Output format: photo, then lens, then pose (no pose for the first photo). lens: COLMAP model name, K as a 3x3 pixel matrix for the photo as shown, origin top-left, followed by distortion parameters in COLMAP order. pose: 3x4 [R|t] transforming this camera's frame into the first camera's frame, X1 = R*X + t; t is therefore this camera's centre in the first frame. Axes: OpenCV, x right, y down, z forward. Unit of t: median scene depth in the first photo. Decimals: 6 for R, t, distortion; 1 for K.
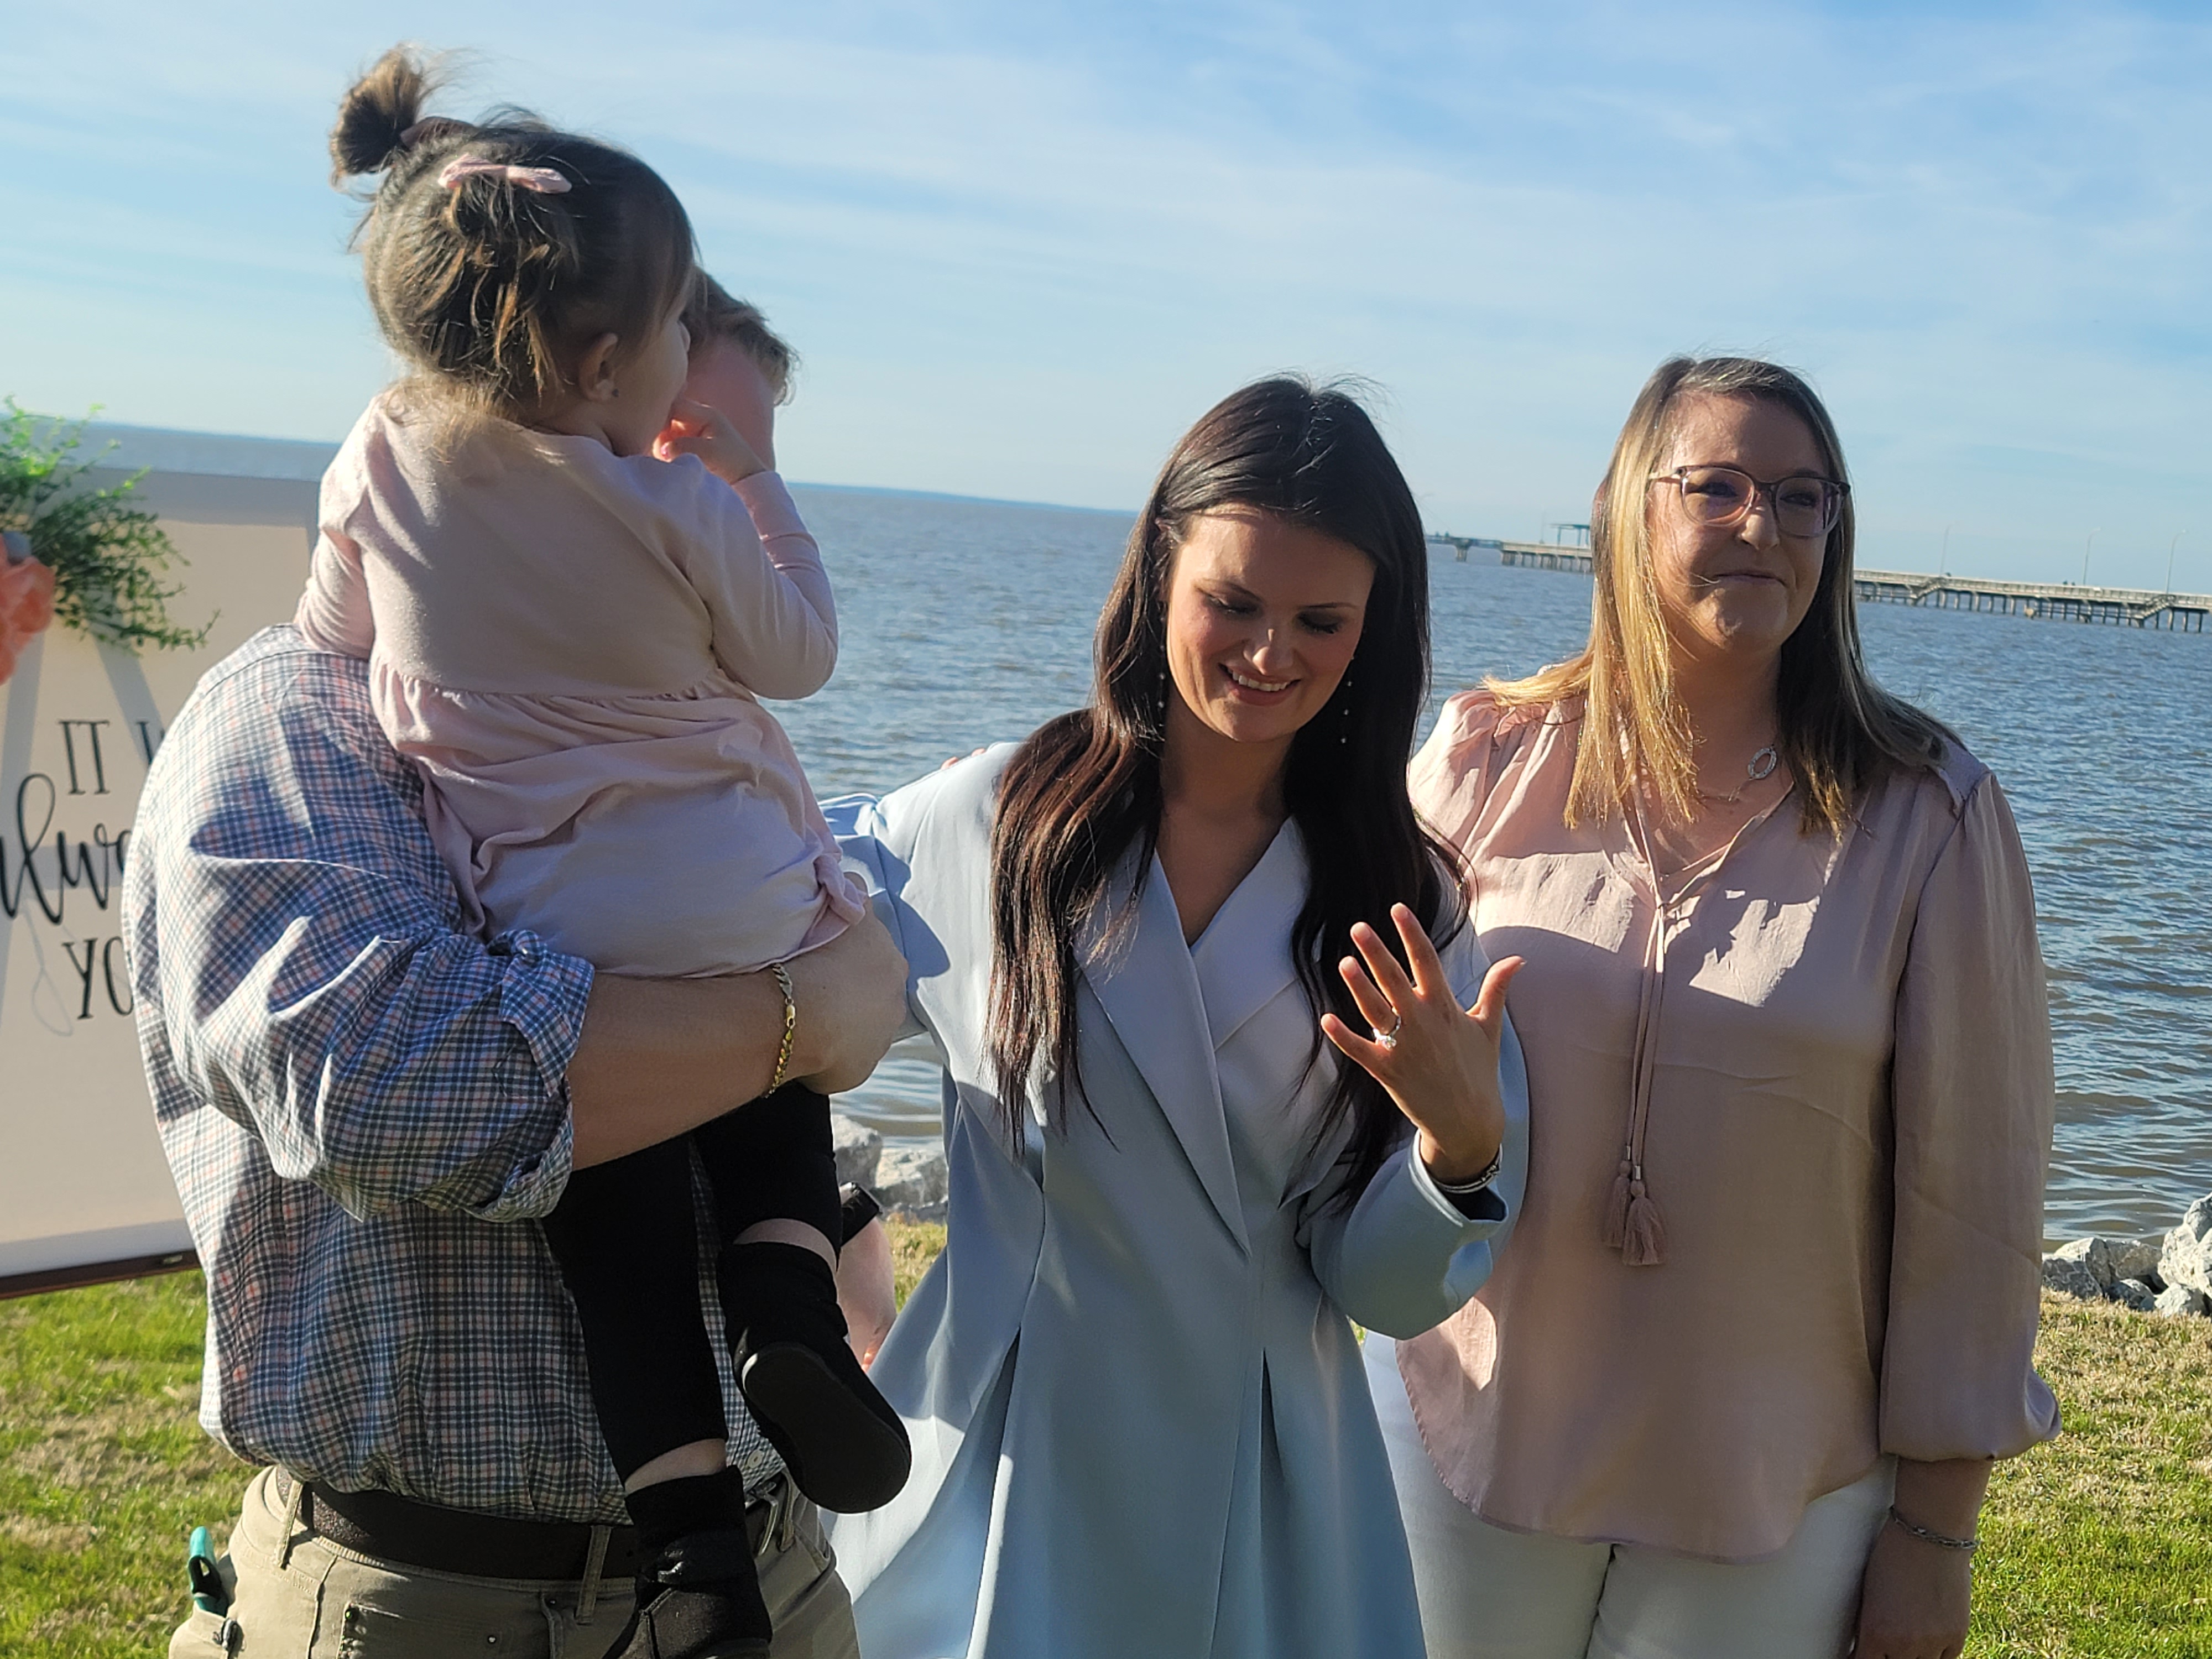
lens RADIAL K [[3762.6, 0, 1184.7], [0, 3762.6, 824.5], [0, 0, 1]] dist [0.070812, -0.166709]
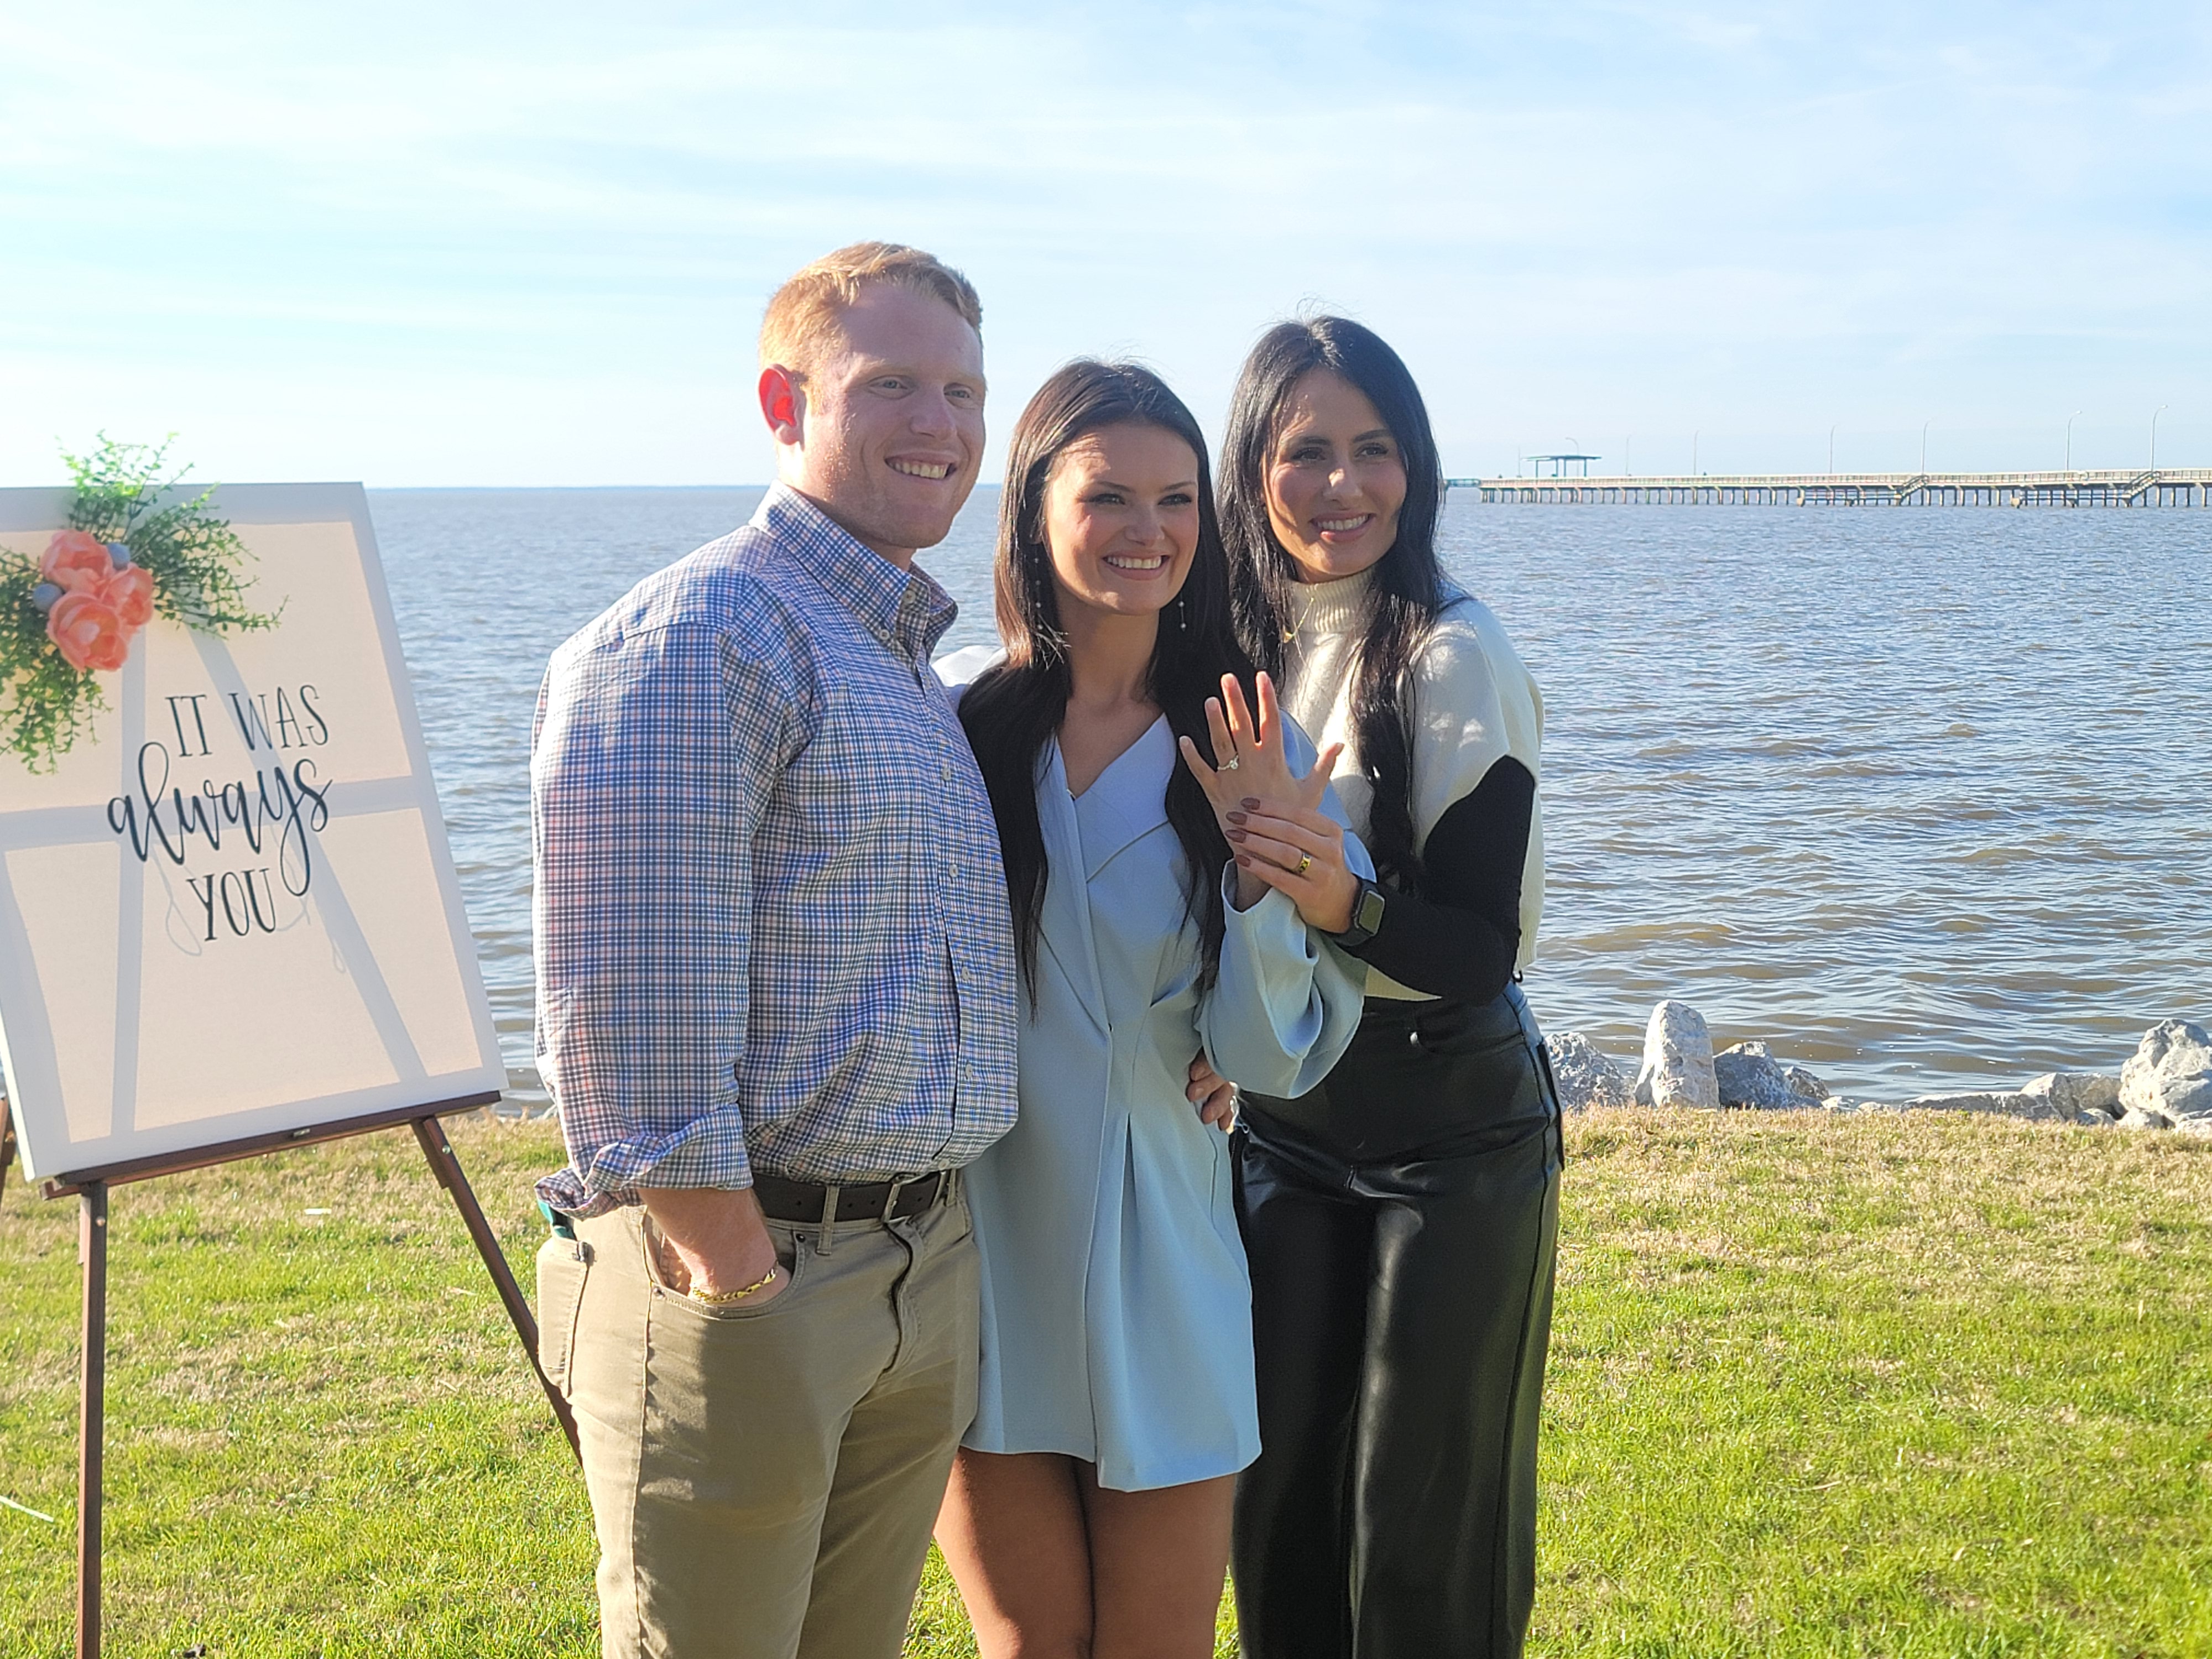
lens RADIAL K [[3917.8, 0, 1114.4], [0, 3917.8, 833.6], [0, 0, 1]] dist [0.186066, -0.886737]
pose [[0.995737, -0.088330, -0.026578, 0.022816], [0.088411, 0.996082, 0.001888, 0.028261], [0.026307, -0.004230, 0.999645, -0.175021]]
